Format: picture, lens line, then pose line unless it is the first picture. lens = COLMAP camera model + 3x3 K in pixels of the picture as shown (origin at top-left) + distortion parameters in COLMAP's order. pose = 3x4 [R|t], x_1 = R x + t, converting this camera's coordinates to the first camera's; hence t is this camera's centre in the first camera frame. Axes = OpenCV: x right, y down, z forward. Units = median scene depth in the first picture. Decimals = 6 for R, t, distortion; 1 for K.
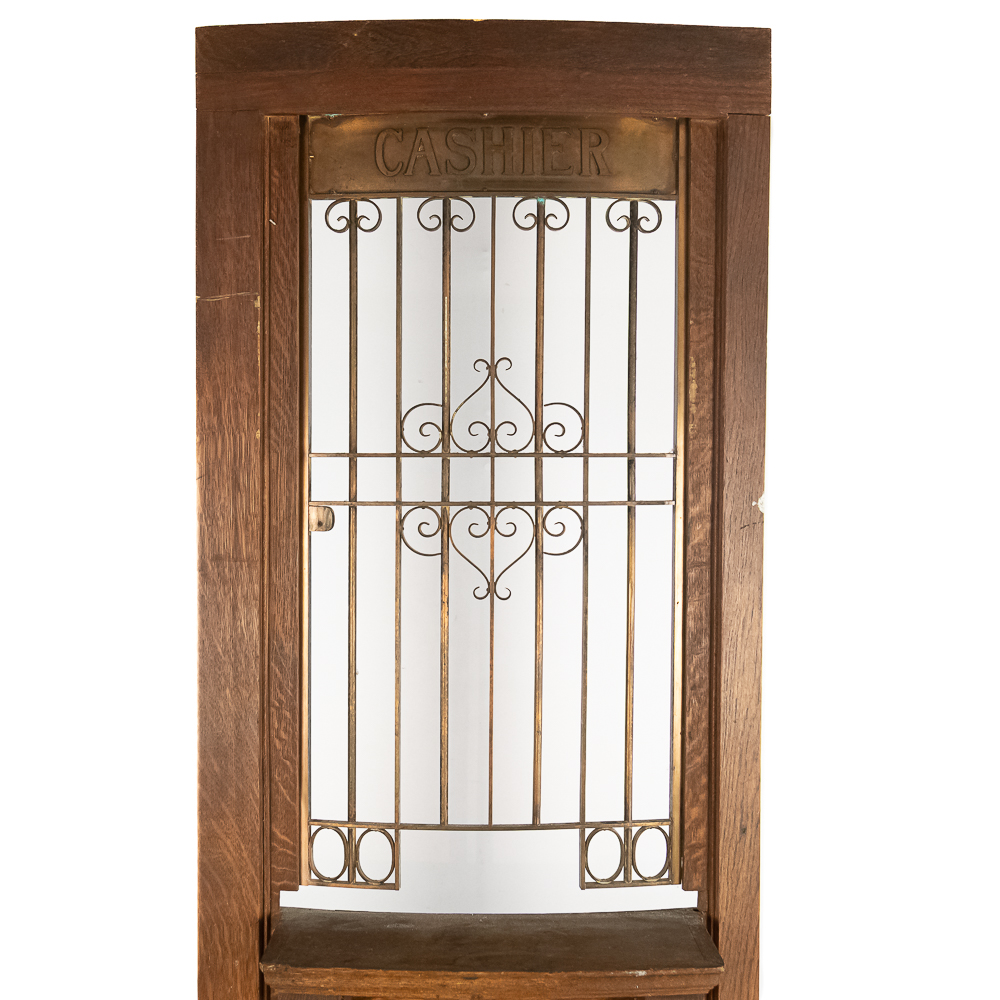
lens RADIAL K [[1465.5, 0, 469.1], [0, 1465.5, 500.4], [0, 0, 1]] dist [-0.000707, 0.003918]
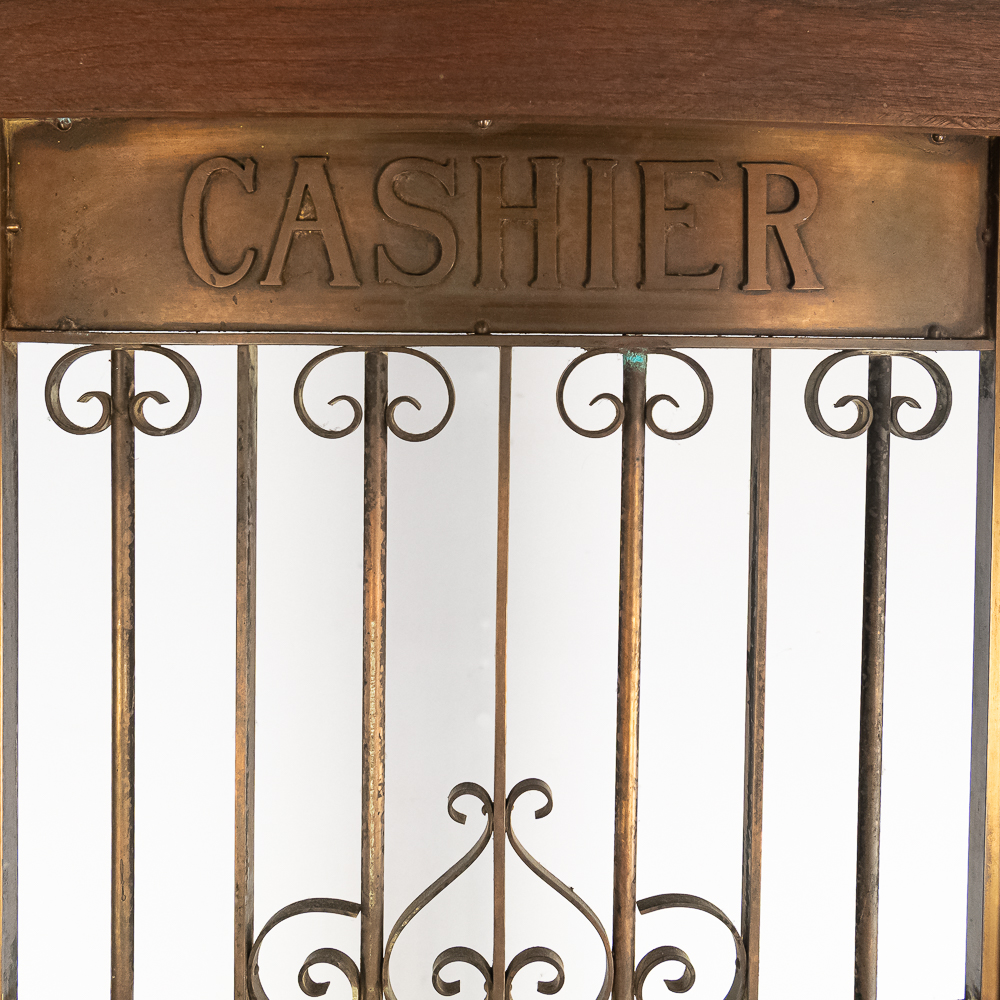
lens RADIAL K [[1647.5, 0, 500.0], [0, 1647.5, 500.0], [0, 0, 1]] dist [-0.011705, -0.069417]
pose [[0.999636, 0.006615, 0.026149, 0.004899], [-0.006509, 0.999970, -0.004139, -0.166598], [-0.026176, 0.003967, 0.999649, 0.587649]]
